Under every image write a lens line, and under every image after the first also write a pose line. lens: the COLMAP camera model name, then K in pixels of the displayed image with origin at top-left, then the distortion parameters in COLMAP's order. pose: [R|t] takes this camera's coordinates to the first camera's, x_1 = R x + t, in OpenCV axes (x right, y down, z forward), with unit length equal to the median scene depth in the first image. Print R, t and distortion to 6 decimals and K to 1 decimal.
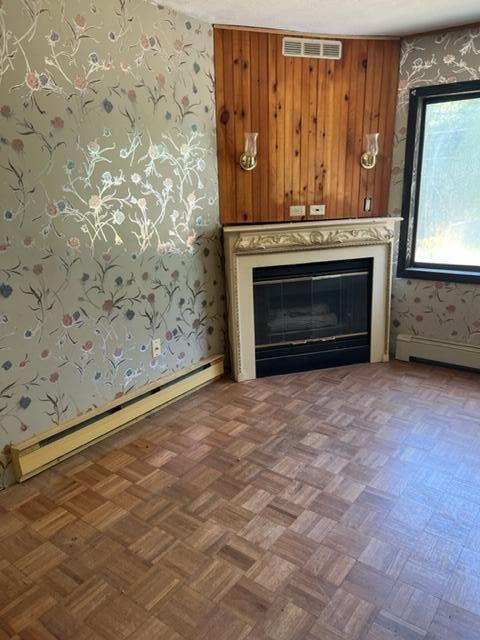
lens RADIAL K [[483.1, 0, 250.2], [0, 483.1, 319.1], [0, 0, 1]] dist [0.054384, -0.069681]
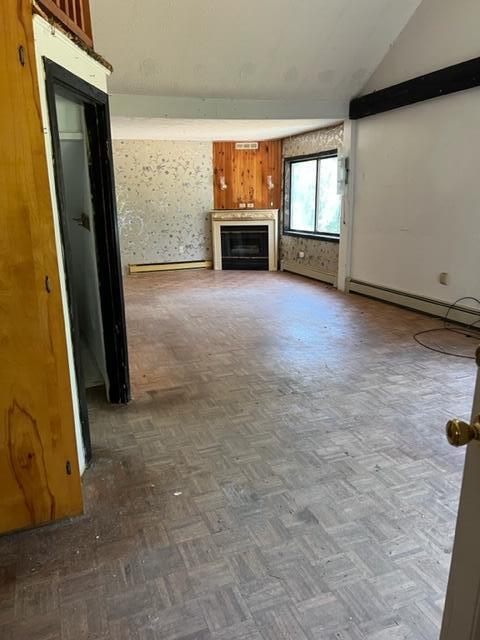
lens RADIAL K [[483.1, 0, 243.3], [0, 483.1, 315.4], [0, 0, 1]] dist [0.054384, -0.069681]
pose [[0.844656, 0.136388, -0.517642, 1.583108], [-0.146120, 0.989019, 0.022156, 0.310067], [0.514980, 0.056924, 0.855310, -1.222765]]
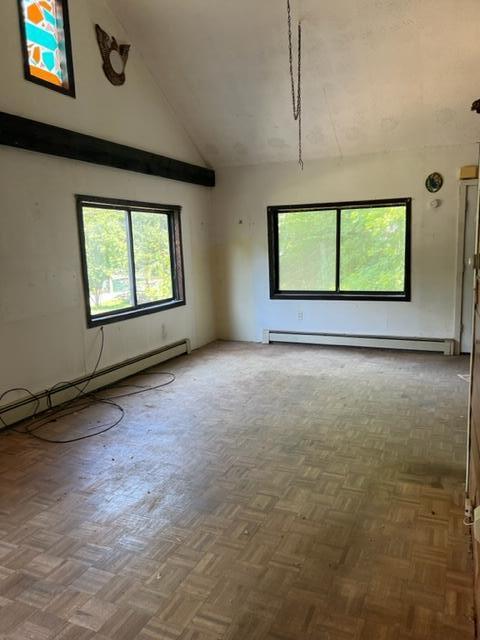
lens RADIAL K [[483.1, 0, 246.1], [0, 483.1, 322.5], [0, 0, 1]] dist [0.054384, -0.069681]
pose [[-0.212626, -0.129985, 0.968449, -1.310391], [0.293165, 0.936967, 0.190125, -0.344593], [-0.932118, 0.324341, -0.161117, 1.157904]]
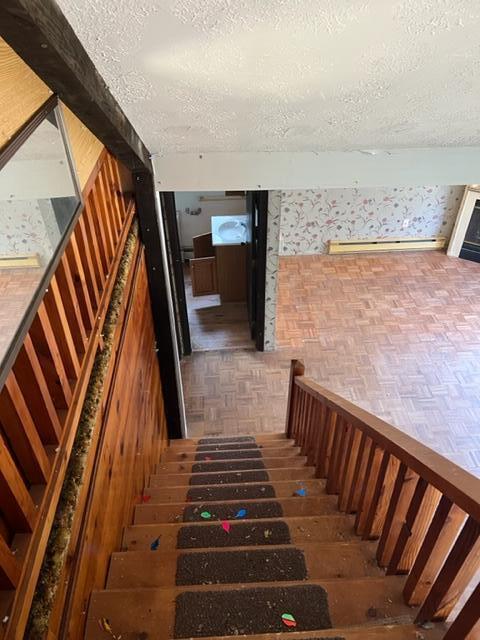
lens RADIAL K [[483.1, 0, 235.2], [0, 483.1, 325.1], [0, 0, 1]] dist [0.054384, -0.069681]
pose [[0.625019, 0.499622, -0.599775, 0.751563], [-0.211542, 0.847999, 0.485951, -0.393719], [0.751400, -0.176851, 0.635706, -0.878932]]
